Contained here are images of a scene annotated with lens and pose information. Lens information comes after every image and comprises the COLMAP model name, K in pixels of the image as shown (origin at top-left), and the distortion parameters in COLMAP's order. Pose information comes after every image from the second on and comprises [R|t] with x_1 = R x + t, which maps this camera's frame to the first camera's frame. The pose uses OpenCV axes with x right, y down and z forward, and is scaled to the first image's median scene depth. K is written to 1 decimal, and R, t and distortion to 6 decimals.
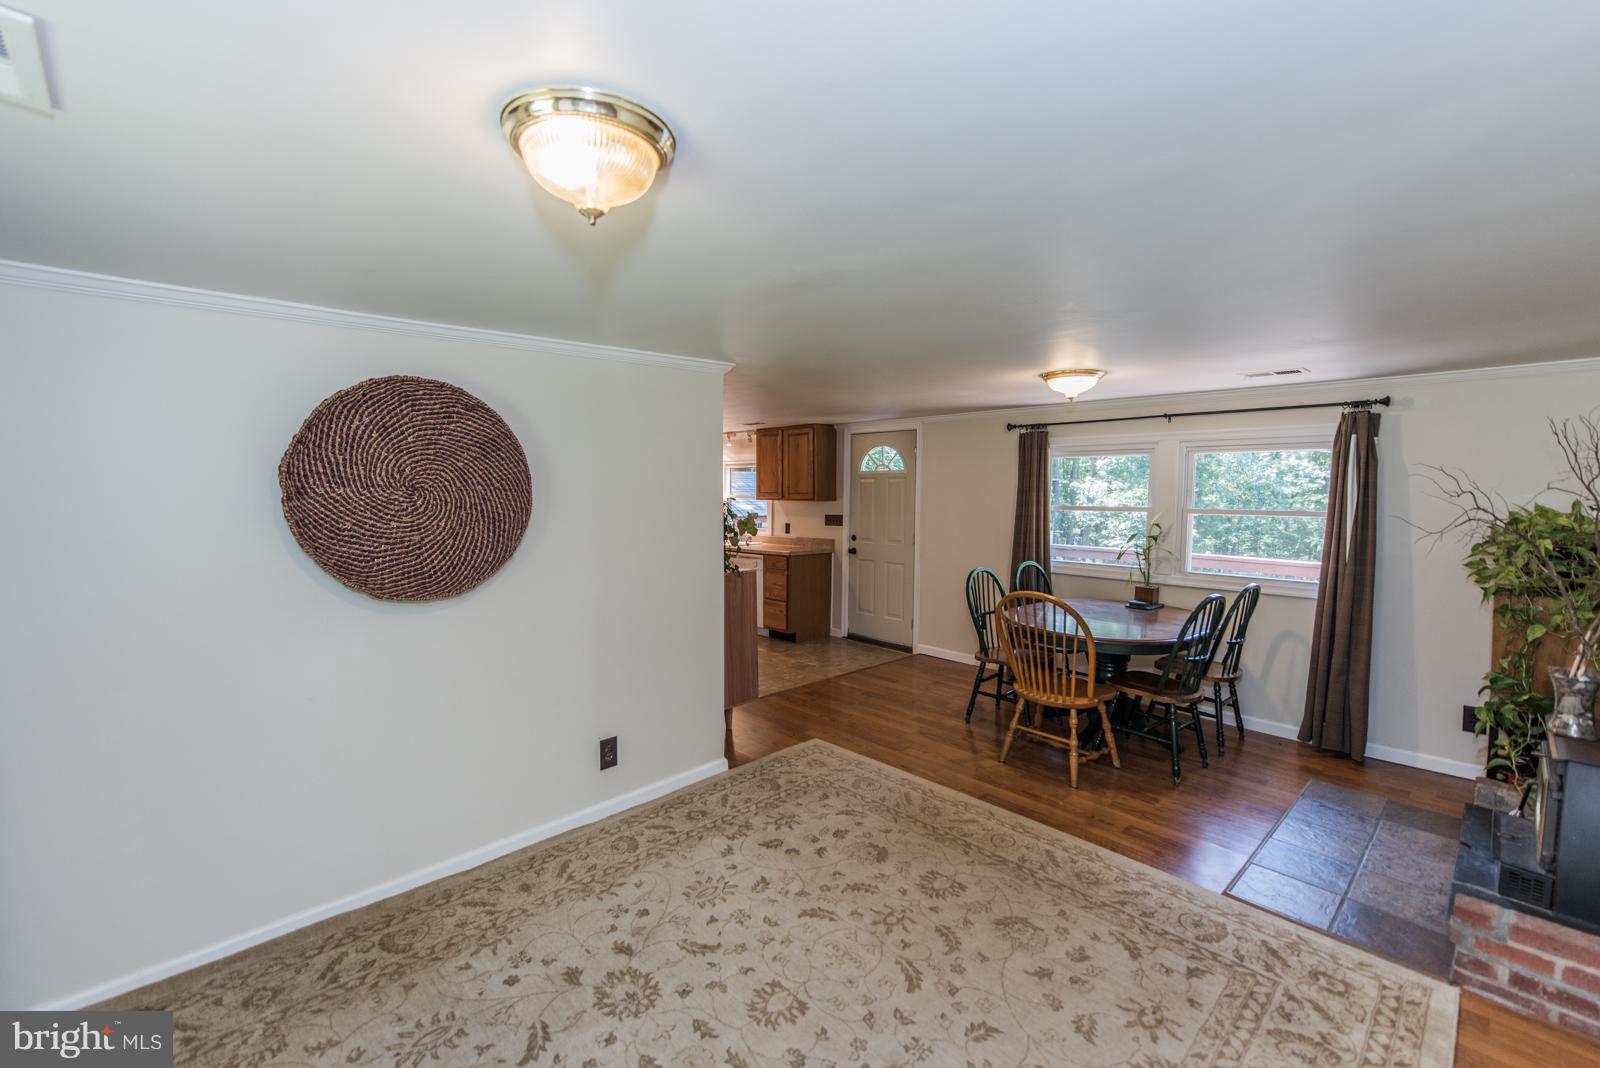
lens RADIAL K [[705.3, 0, 800.1], [0, 705.3, 534.0], [0, 0, 1]] dist [0.005676, -0.001490]
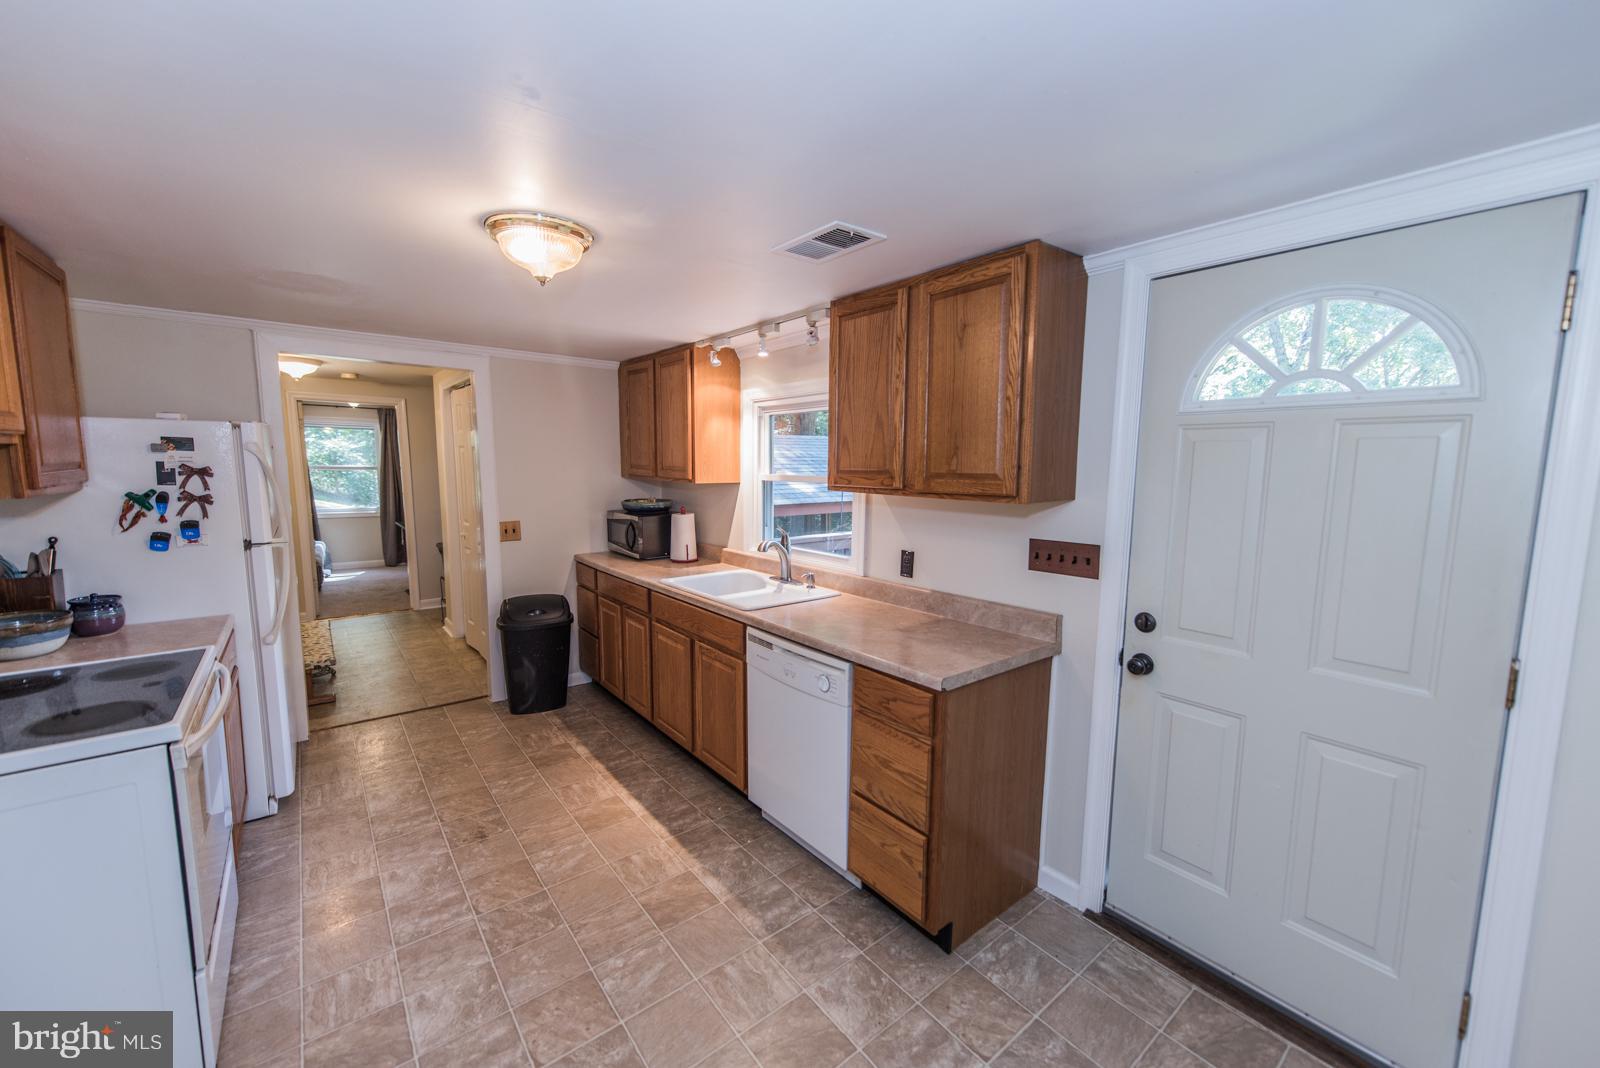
lens RADIAL K [[631.3, 0, 799.7], [0, 631.3, 531.5], [0, 0, 1]] dist [-0.018525, -0.000910]
pose [[0.995060, 0.013115, -0.098406, -0.048963], [-0.008593, 0.998894, 0.046230, -0.047342], [0.098903, -0.045156, 0.994072, 0.735015]]
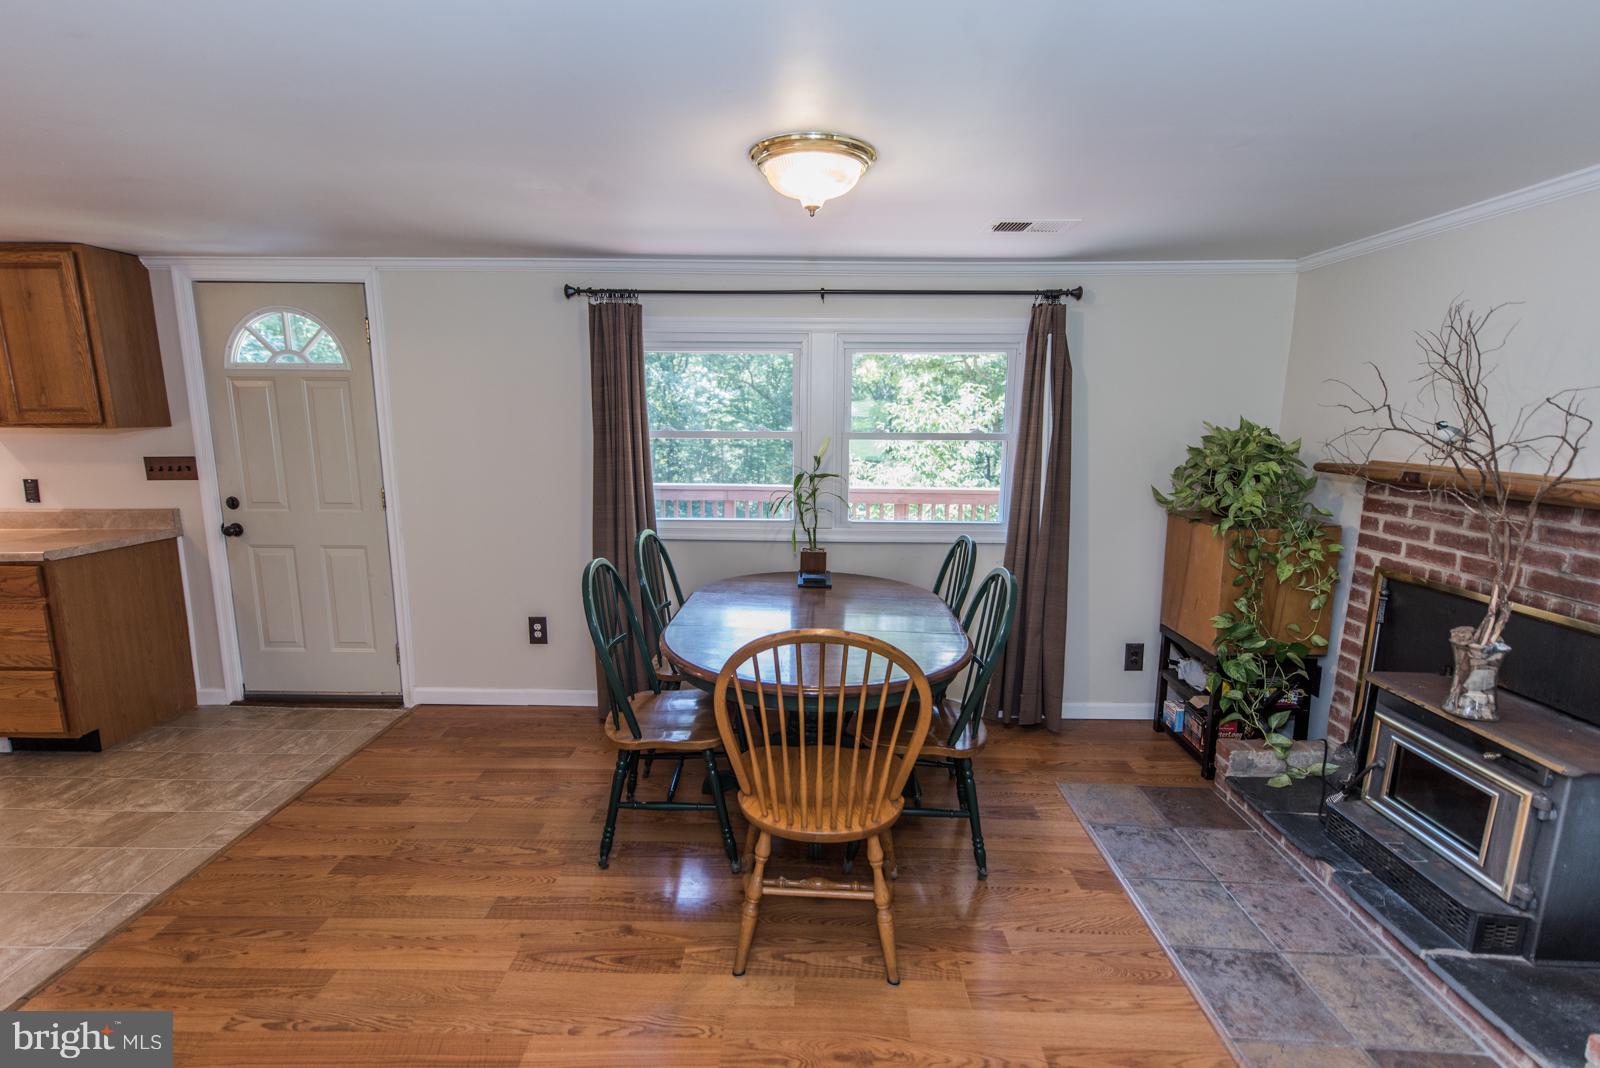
lens RADIAL K [[705.3, 0, 800.4], [0, 705.3, 533.4], [0, 0, 1]] dist [0.005676, -0.001490]
pose [[0.702831, -0.121103, 0.700973, 0.007106], [0.042496, 0.990790, 0.128565, -0.020602], [-0.710086, -0.060572, 0.701504, 0.390050]]
